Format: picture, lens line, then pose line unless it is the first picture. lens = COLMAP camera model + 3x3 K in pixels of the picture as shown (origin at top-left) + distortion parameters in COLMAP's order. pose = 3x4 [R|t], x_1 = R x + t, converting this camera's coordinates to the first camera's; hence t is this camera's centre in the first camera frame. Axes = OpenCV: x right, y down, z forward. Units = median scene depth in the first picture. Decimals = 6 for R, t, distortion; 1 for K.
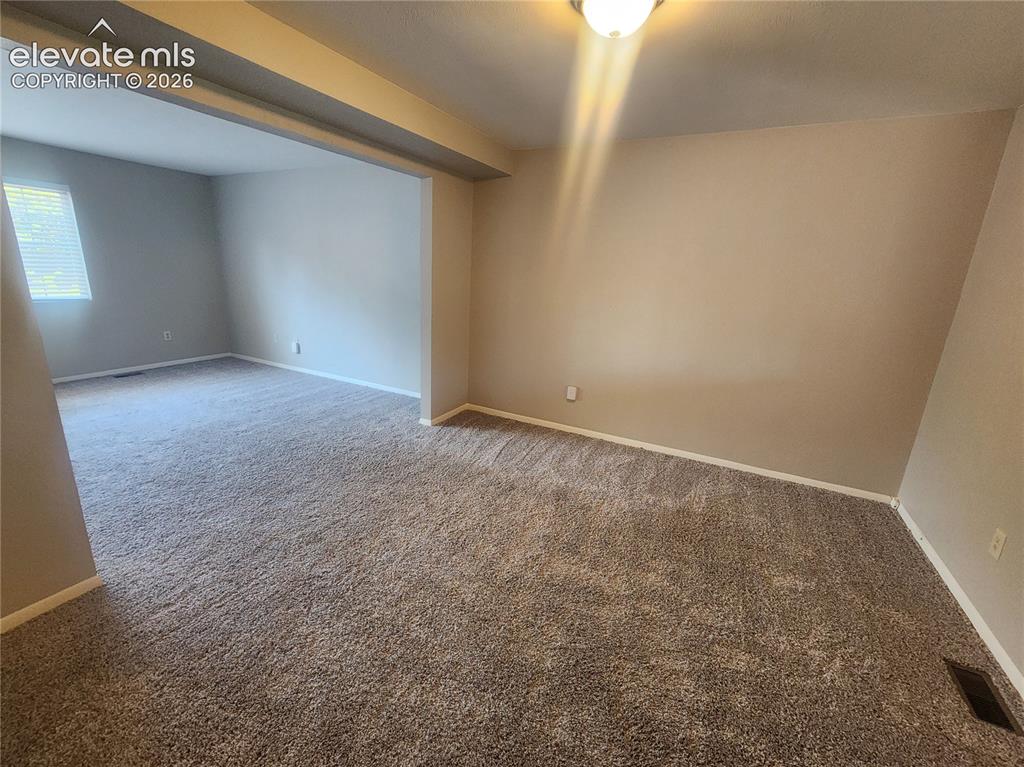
lens RADIAL K [[430.4, 0, 512.0], [0, 430.4, 383.5], [0, 0, 1]] dist [0.001182, 0.000713]
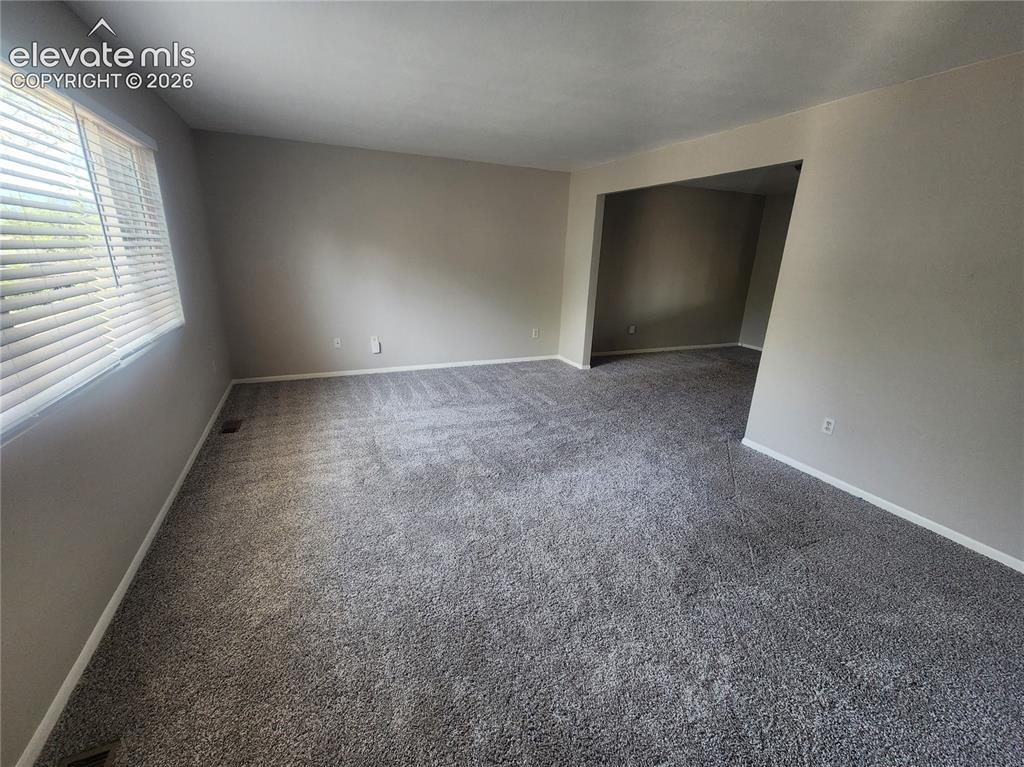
lens RADIAL K [[430.4, 0, 512.0], [0, 430.4, 383.5], [0, 0, 1]] dist [0.001182, 0.000713]
pose [[0.620540, -0.260844, 0.739520, -1.439449], [0.189649, 0.964981, 0.181231, -0.168019], [-0.760896, 0.027788, 0.648278, 0.268340]]
